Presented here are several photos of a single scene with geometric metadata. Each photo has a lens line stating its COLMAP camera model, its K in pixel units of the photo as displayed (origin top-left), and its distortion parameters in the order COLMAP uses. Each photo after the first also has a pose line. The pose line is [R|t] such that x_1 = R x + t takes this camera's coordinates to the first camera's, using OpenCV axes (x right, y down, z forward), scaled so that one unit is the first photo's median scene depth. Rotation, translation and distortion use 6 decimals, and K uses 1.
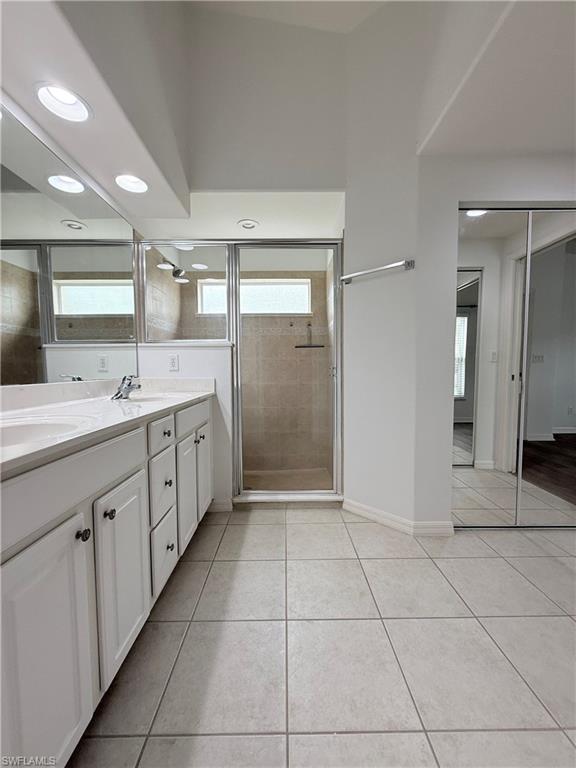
lens RADIAL K [[306.5, 0, 291.5], [0, 306.5, 386.8], [0, 0, 1]] dist [-0.000258, 0.000064]
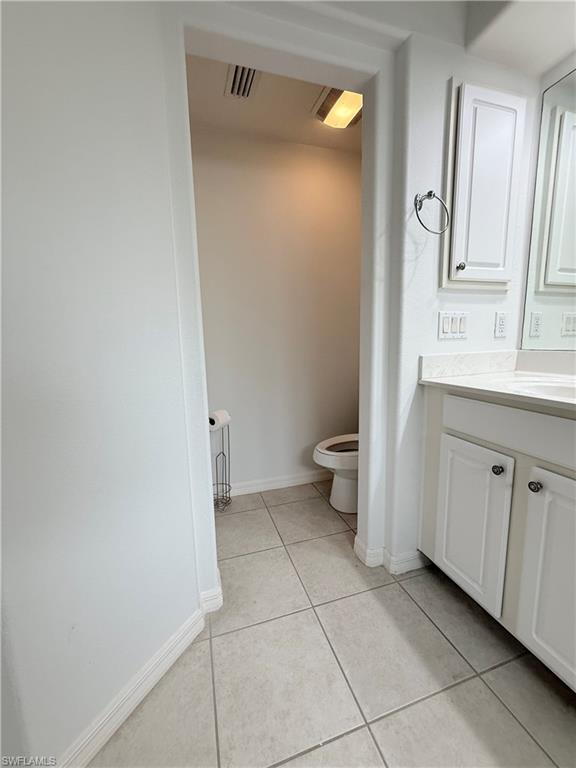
lens RADIAL K [[306.5, 0, 291.7], [0, 306.5, 385.2], [0, 0, 1]] dist [-0.000258, 0.000064]
pose [[-0.962473, 0.051786, -0.266391, 0.415245], [0.002613, 0.983346, 0.181722, -0.093411], [0.271366, 0.174207, -0.946579, 1.655090]]
